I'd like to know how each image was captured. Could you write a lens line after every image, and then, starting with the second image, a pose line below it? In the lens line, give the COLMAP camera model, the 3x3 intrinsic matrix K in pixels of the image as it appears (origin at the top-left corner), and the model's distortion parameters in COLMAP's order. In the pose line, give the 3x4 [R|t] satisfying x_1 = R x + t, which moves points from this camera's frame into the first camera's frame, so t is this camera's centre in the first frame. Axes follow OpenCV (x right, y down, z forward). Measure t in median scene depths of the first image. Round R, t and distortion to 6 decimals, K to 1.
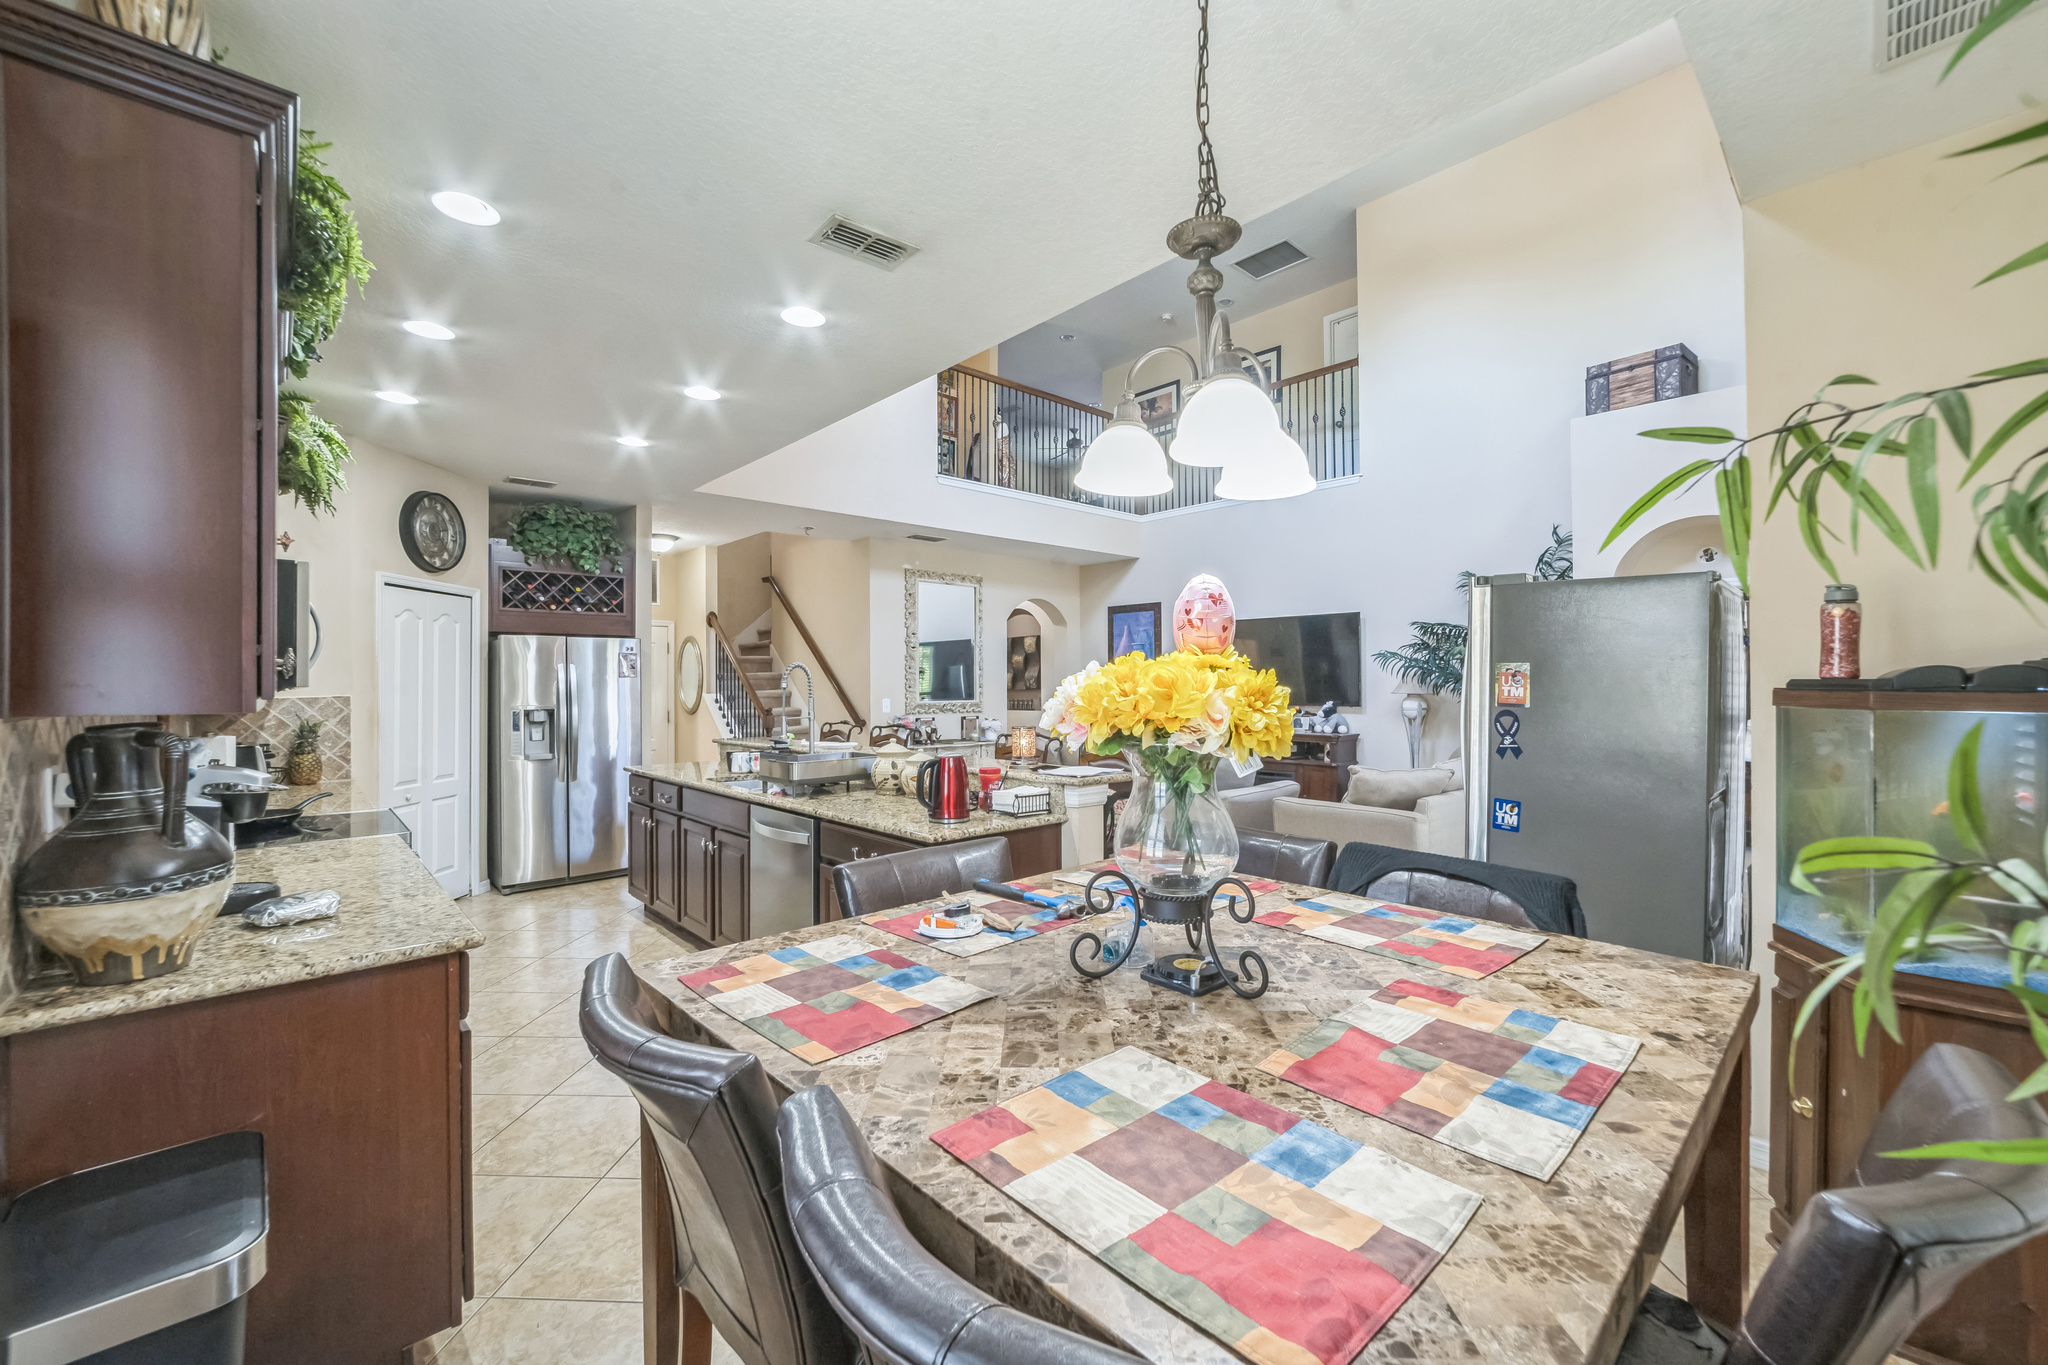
lens RADIAL K [[850.4, 0, 1031.1], [0, 850.4, 679.6], [0, 0, 1]] dist [0.000156, 0.000222]
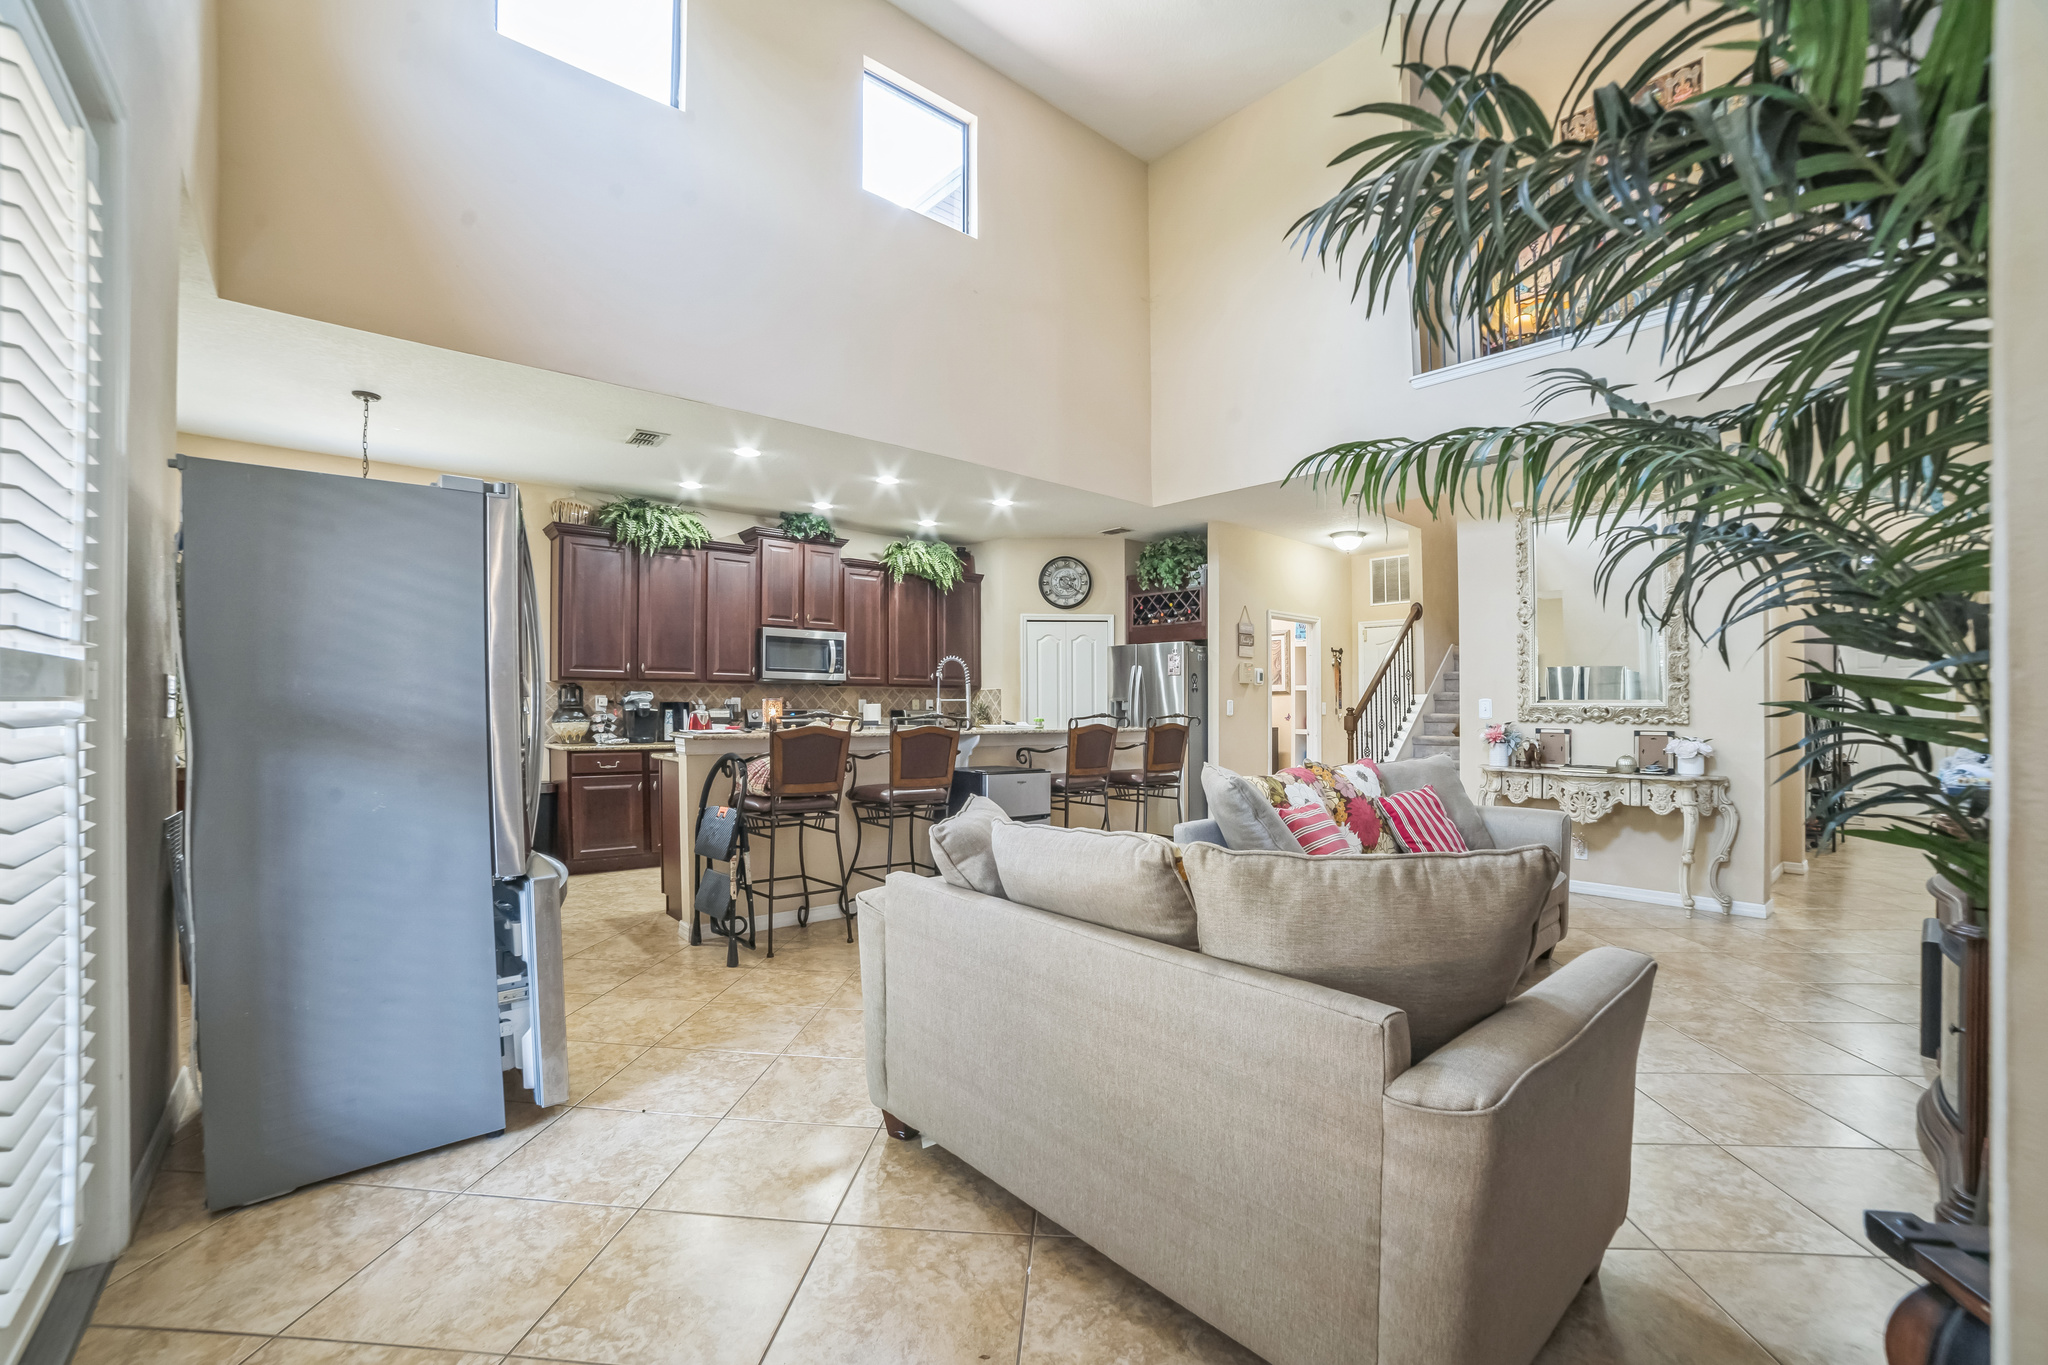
lens RADIAL K [[838.0, 0, 1015.6], [0, 838.0, 707.2], [0, 0, 1]] dist [-0.106286, 0.000221]
pose [[-0.041495, 0.005736, -0.999122, 0.648571], [-0.003907, 0.999975, 0.005903, 0.034275], [0.999131, 0.004149, -0.041472, 0.800129]]
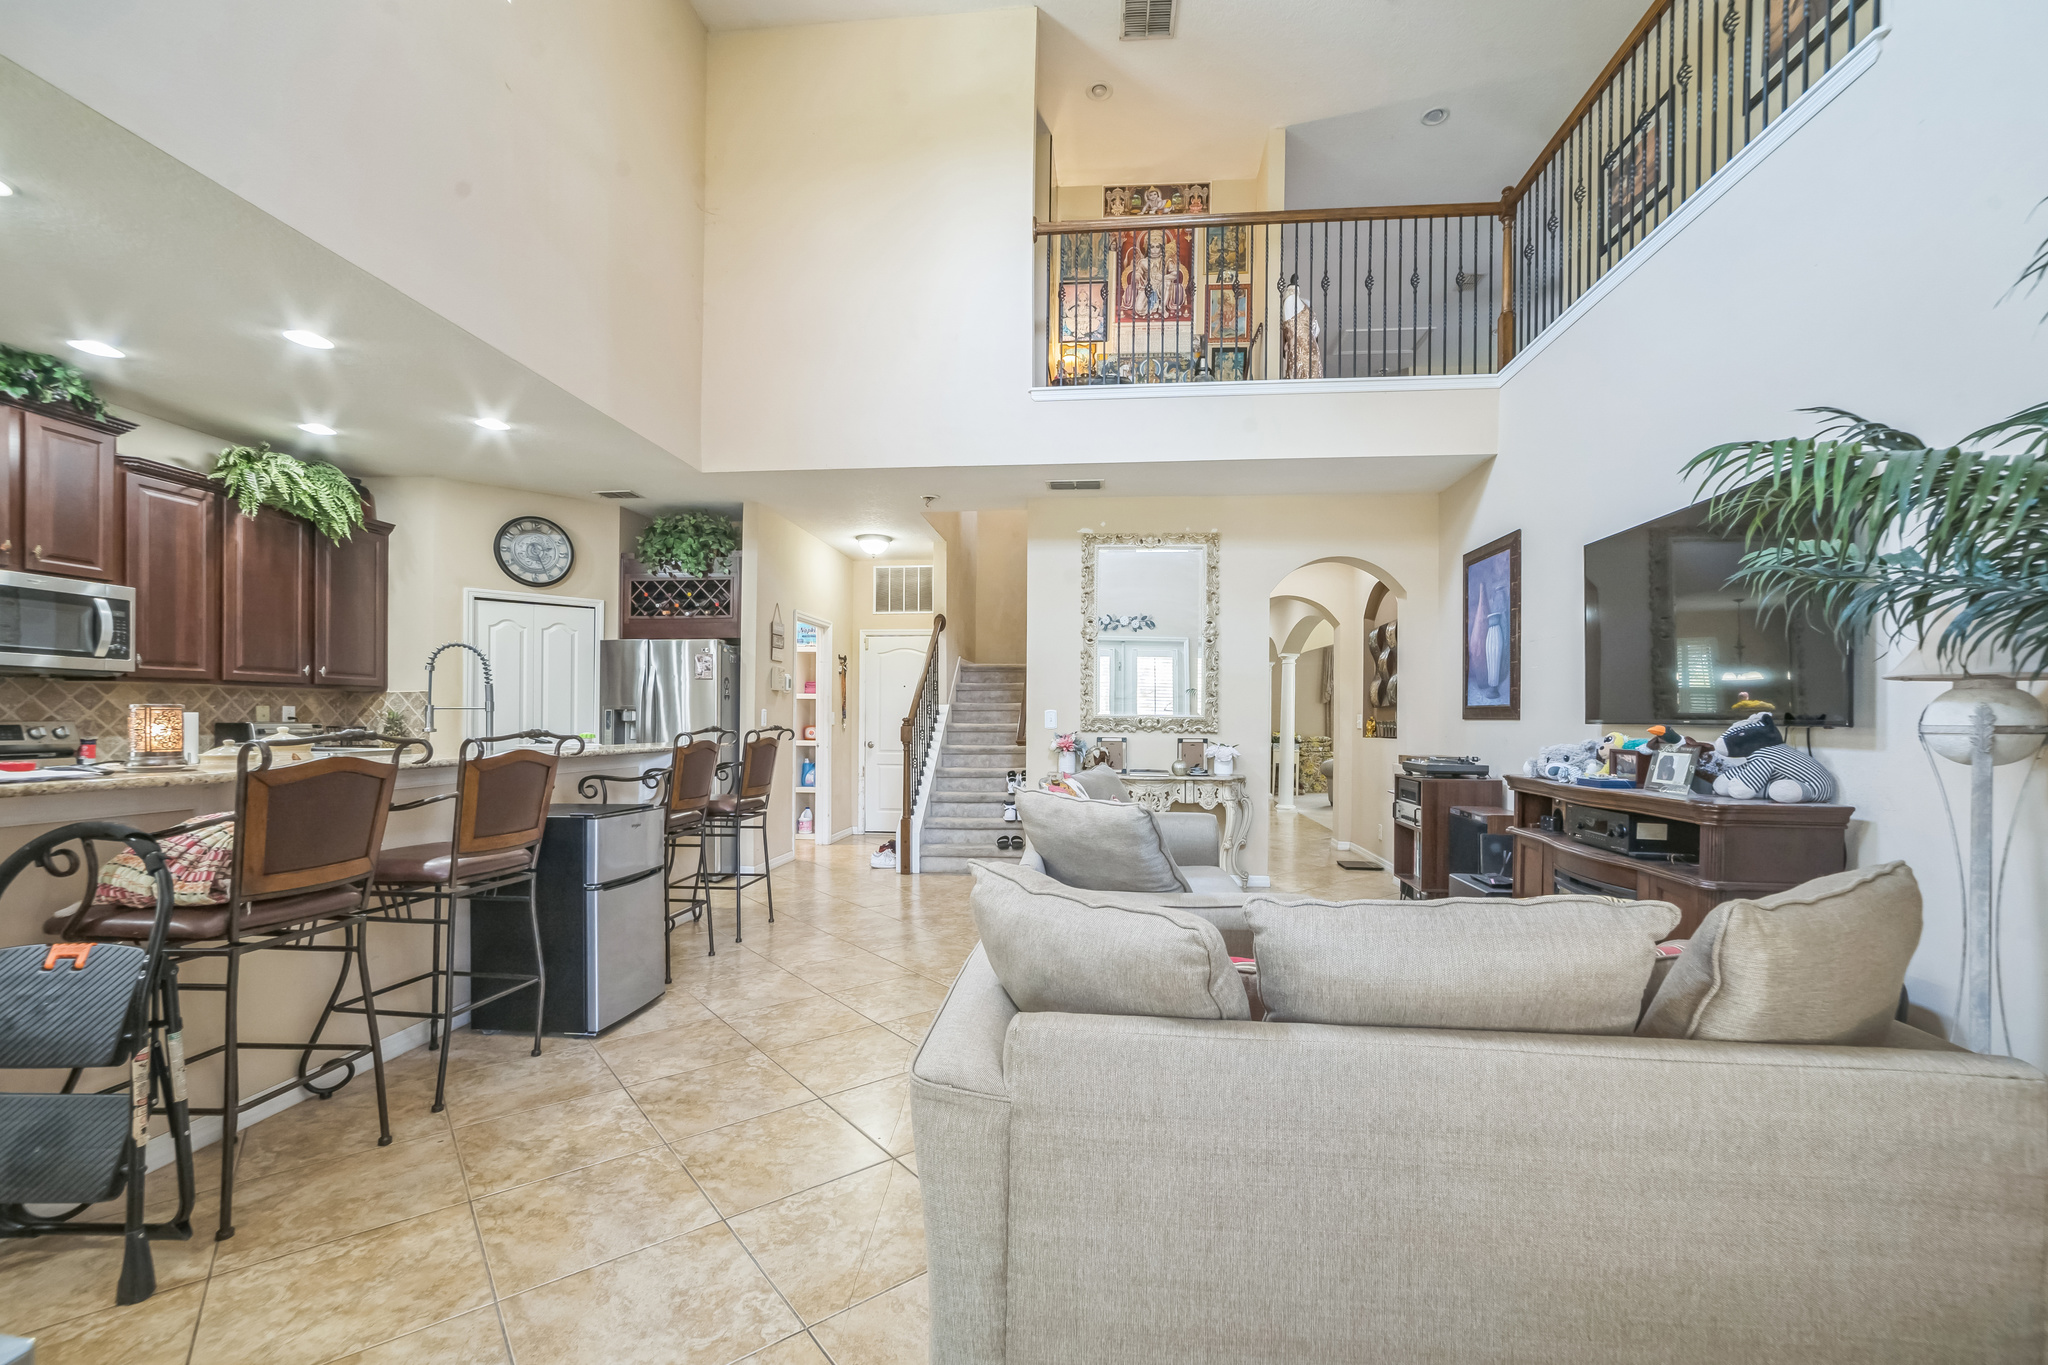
lens RADIAL K [[842.1, 0, 1026.8], [0, 842.1, 715.0], [0, 0, 1]] dist [-0.008990, 0.001101]
pose [[0.657233, 0.006148, -0.753662, 0.473339], [-0.007613, 0.999970, 0.001518, 0.032944], [0.753649, 0.004740, 0.657260, 0.622718]]
